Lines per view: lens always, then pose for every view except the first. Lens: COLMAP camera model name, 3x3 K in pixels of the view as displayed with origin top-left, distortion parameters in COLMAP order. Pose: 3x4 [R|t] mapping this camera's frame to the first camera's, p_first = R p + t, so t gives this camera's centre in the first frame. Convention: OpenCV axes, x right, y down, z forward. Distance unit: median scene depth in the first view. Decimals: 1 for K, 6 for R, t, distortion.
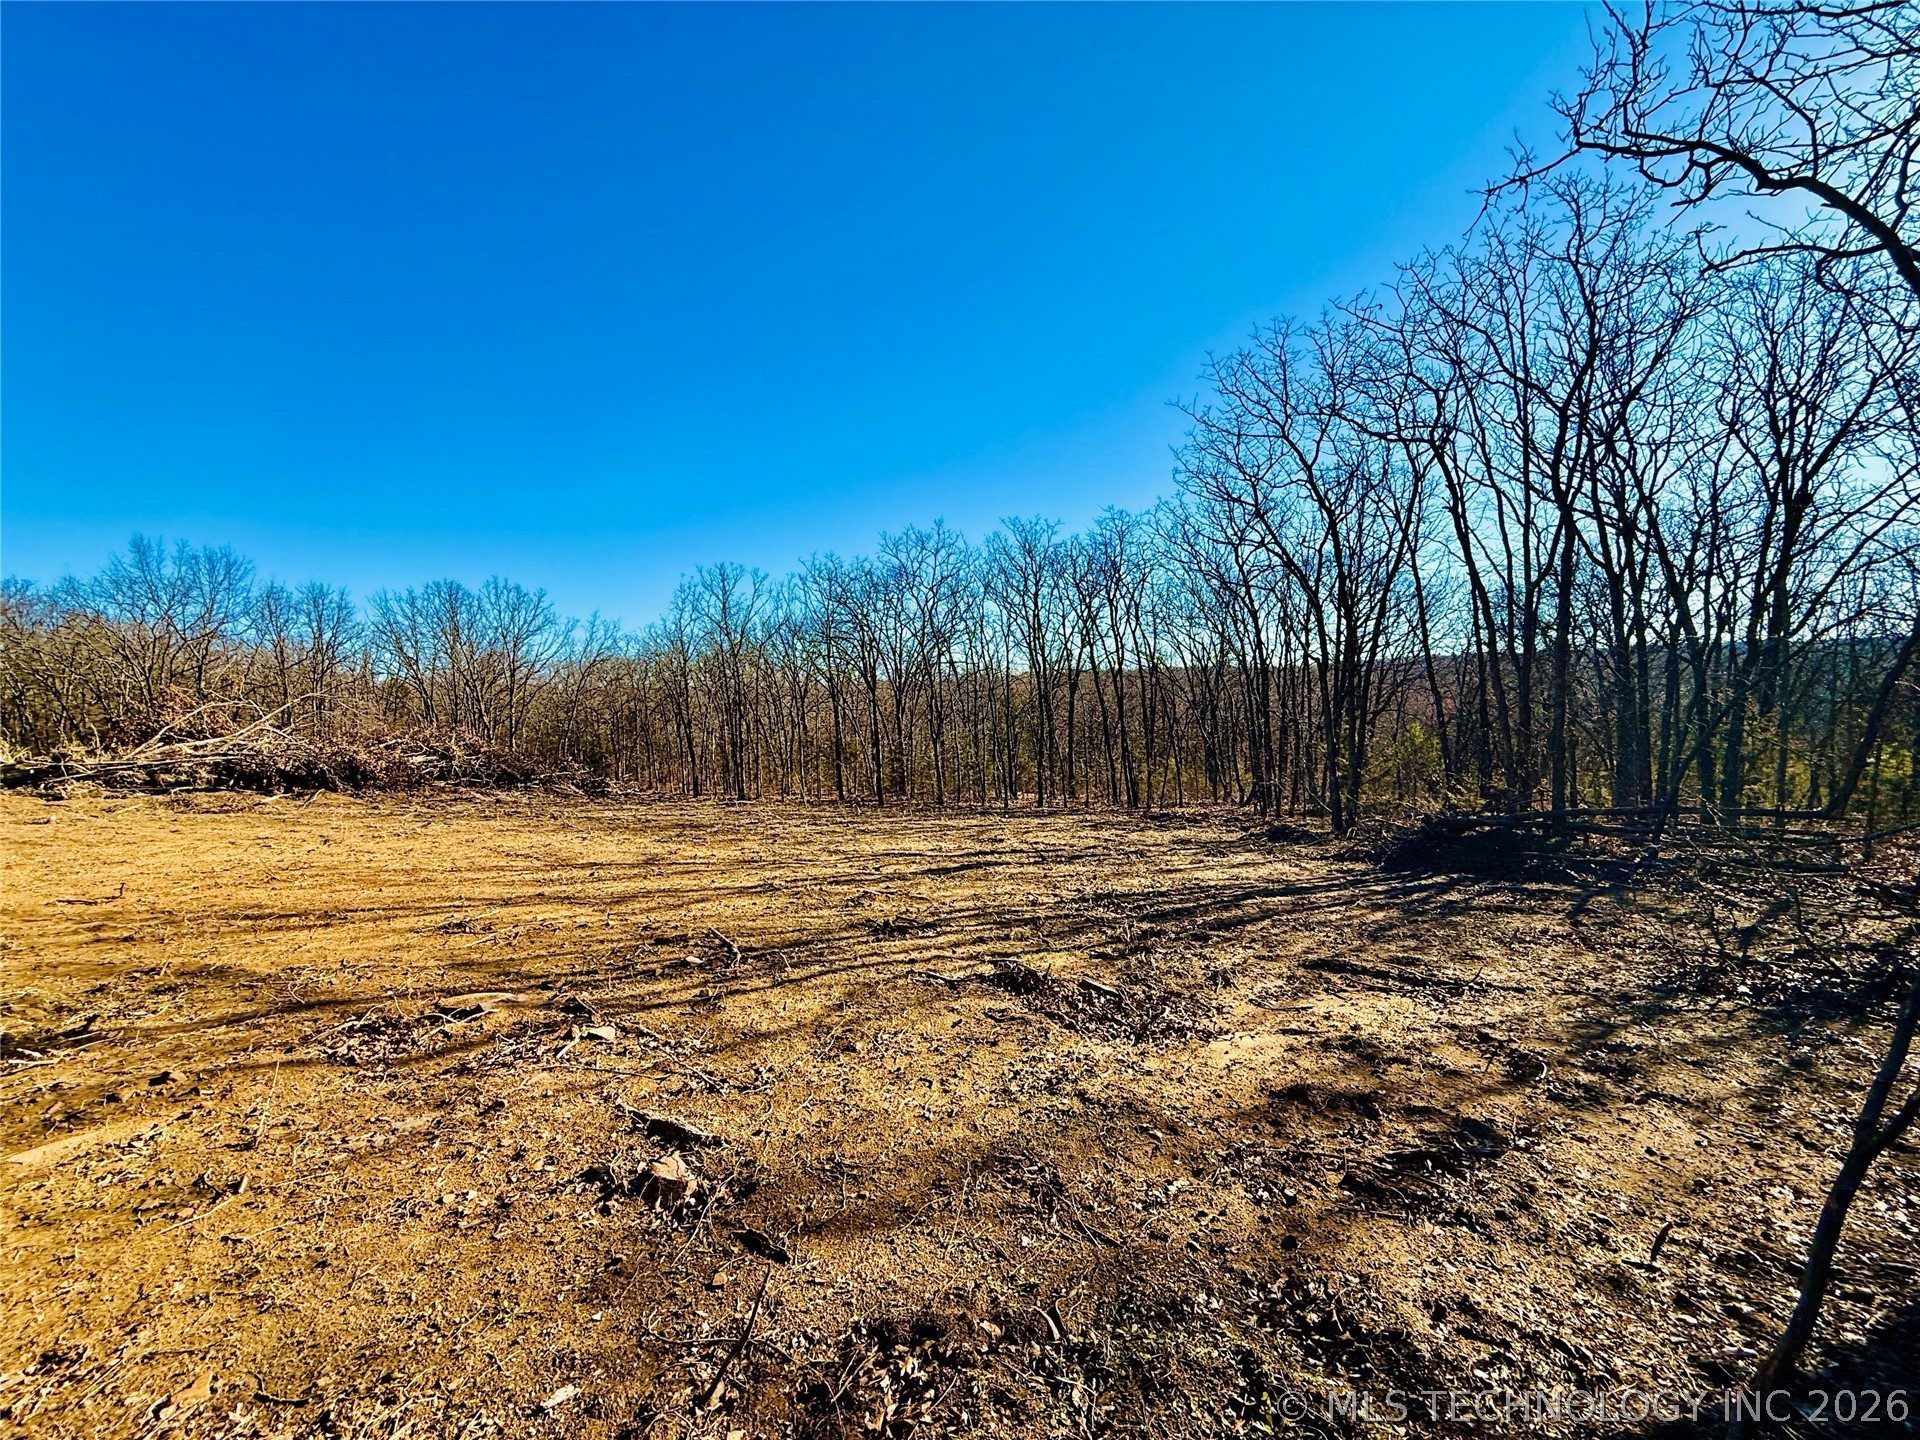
lens RADIAL K [[760.1, 0, 960.8], [0, 760.1, 720.7], [0, 0, 1]] dist [0.000392, -0.000607]
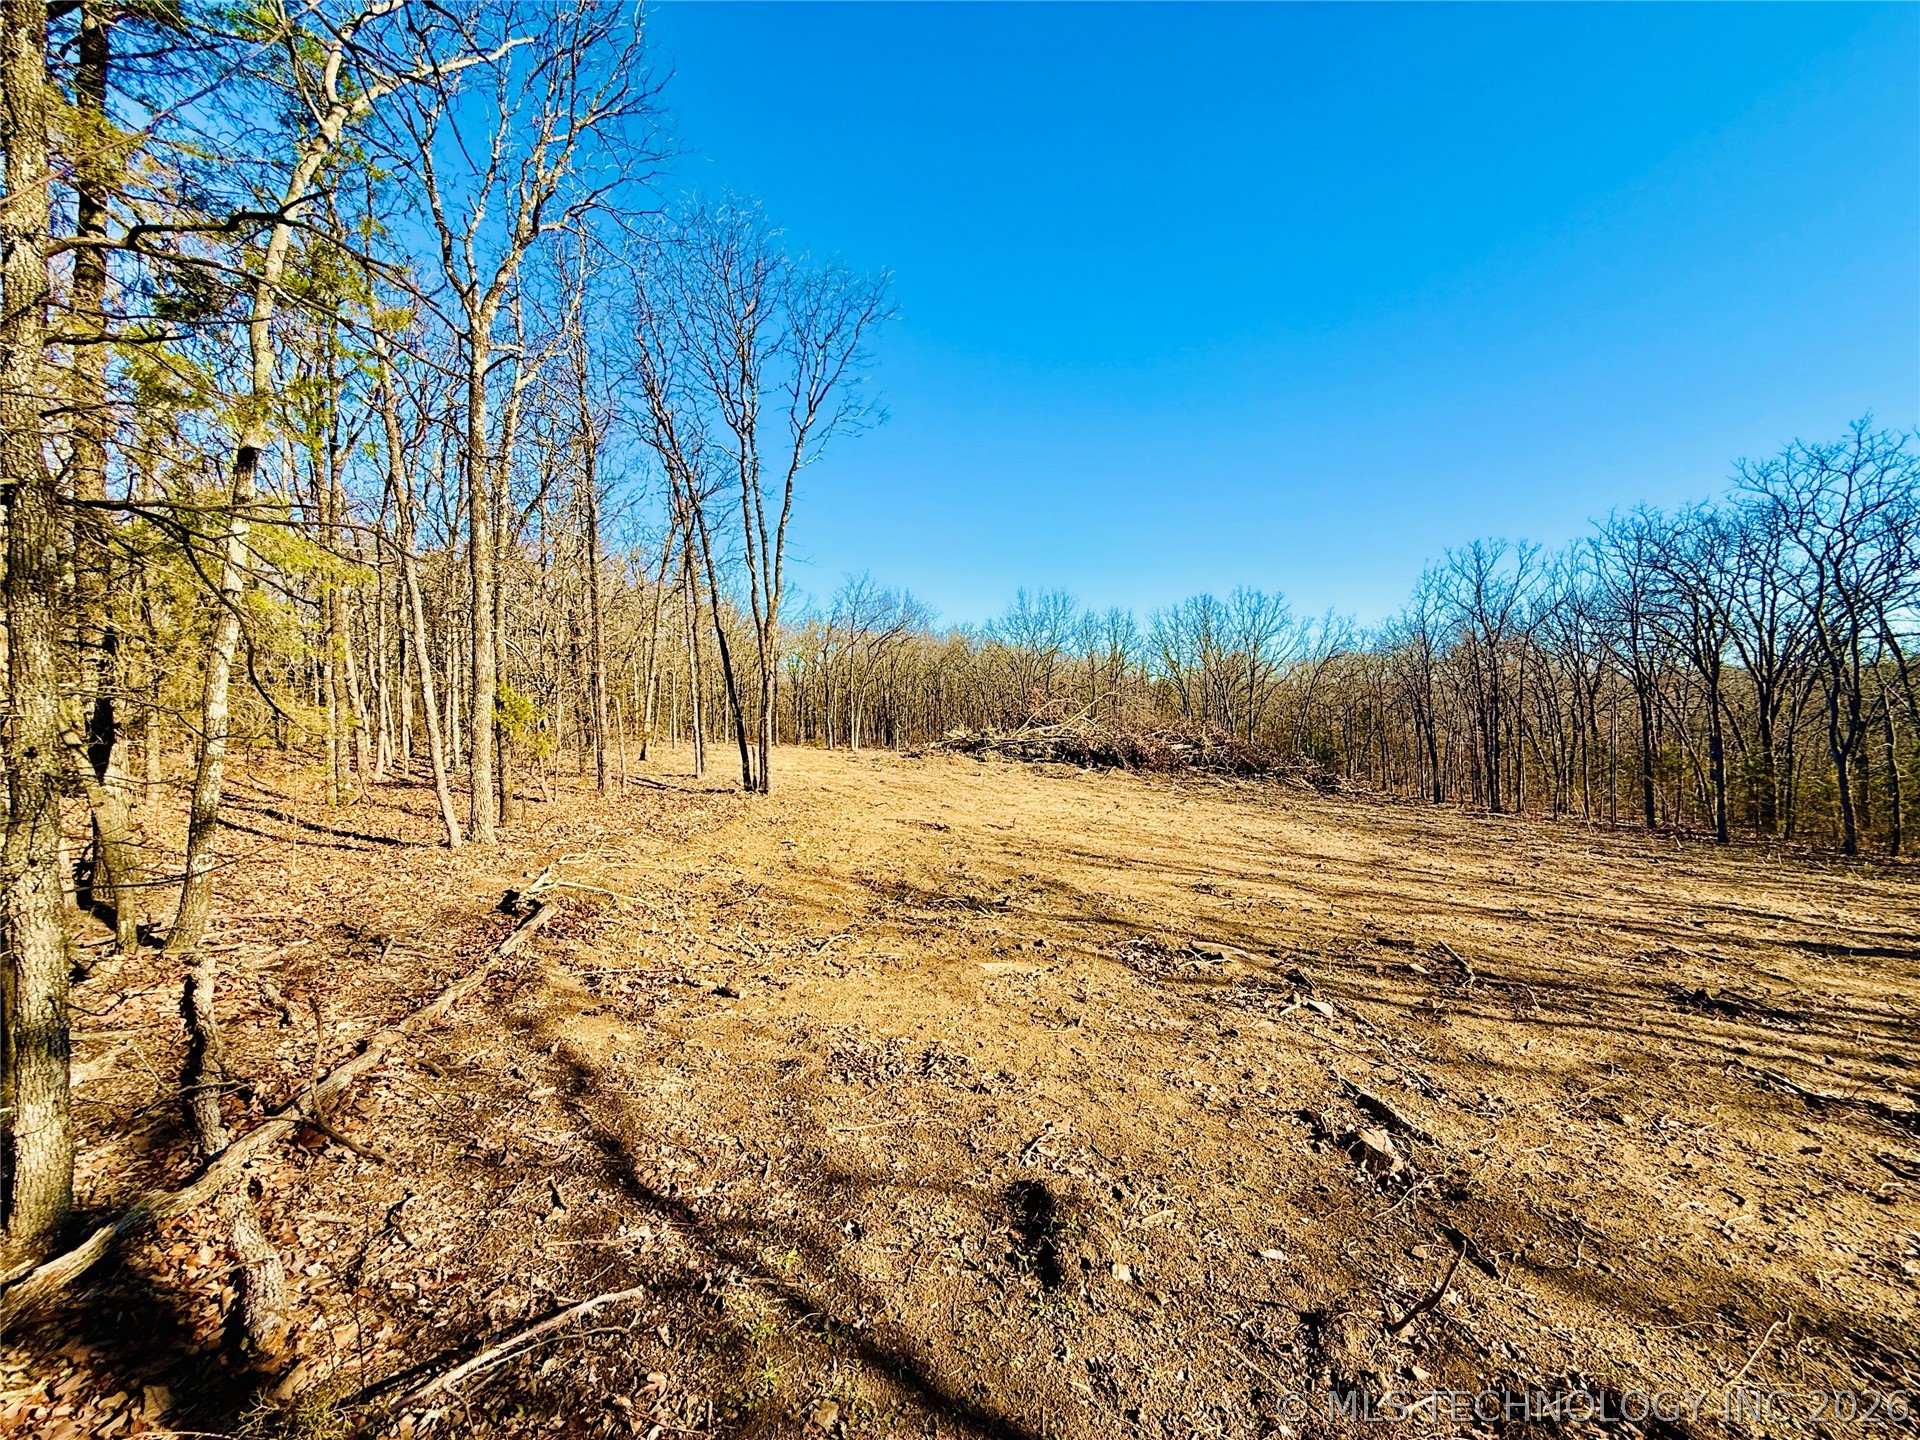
lens RADIAL K [[760.1, 0, 953.5], [0, 760.1, 719.5], [0, 0, 1]] dist [0.000392, -0.000607]
pose [[0.616102, 0.019963, -0.787414, 0.033072], [-0.016906, 0.999784, 0.012119, -0.003726], [0.787485, 0.005845, 0.616306, -0.054967]]
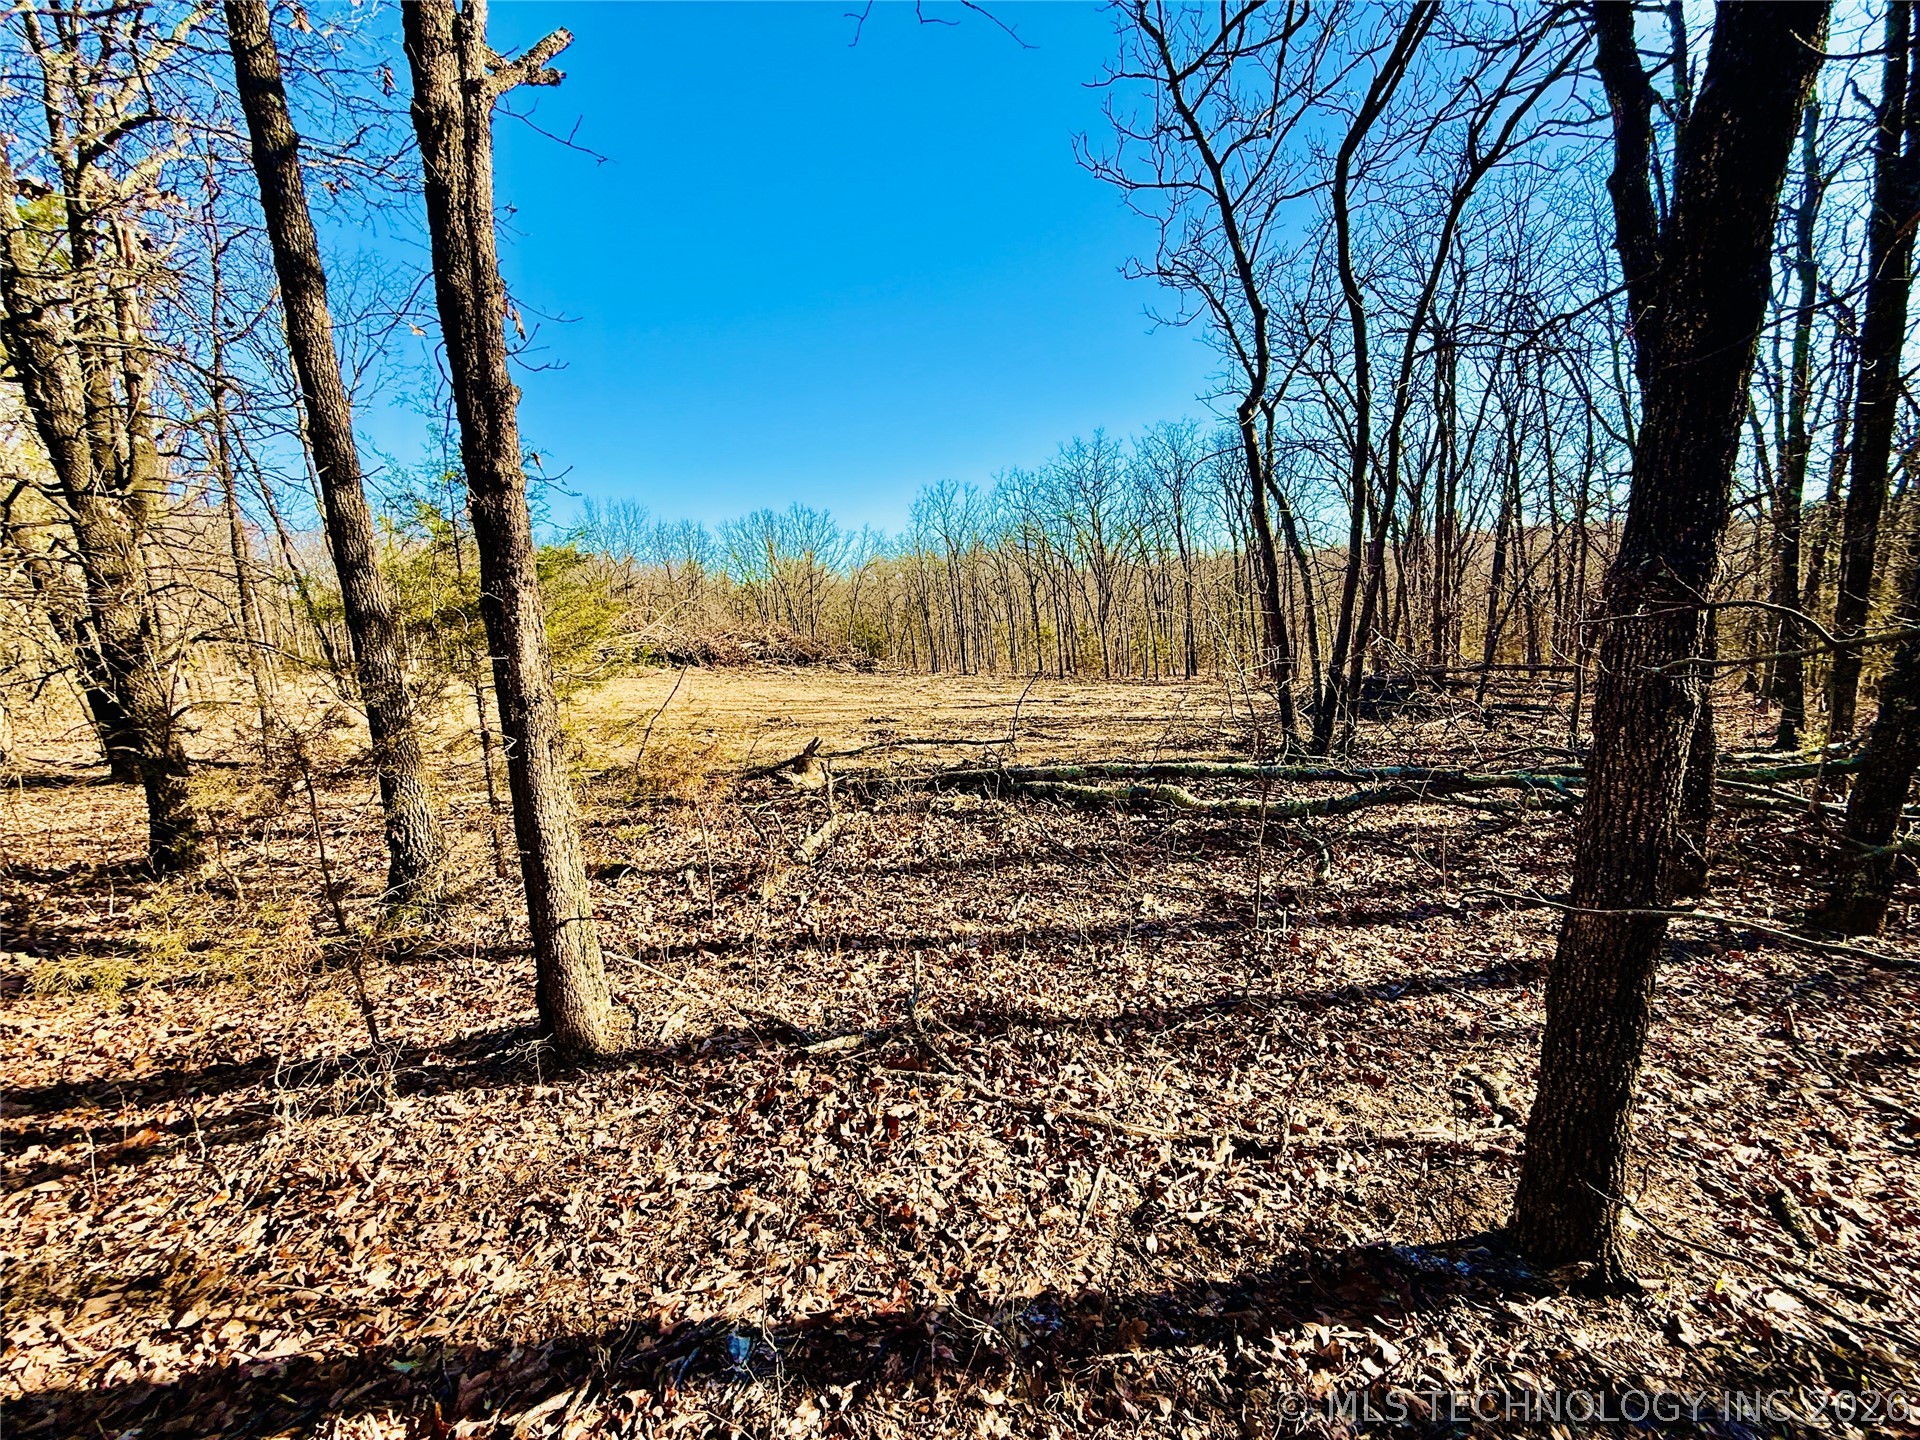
lens RADIAL K [[760.1, 0, 961.9], [0, 760.1, 724.8], [0, 0, 1]] dist [0.000392, -0.000607]
pose [[0.925622, 0.027349, -0.377459, 0.699612], [0.031163, 0.988490, 0.148042, 0.001361], [0.377164, -0.148794, 0.914116, -0.595191]]
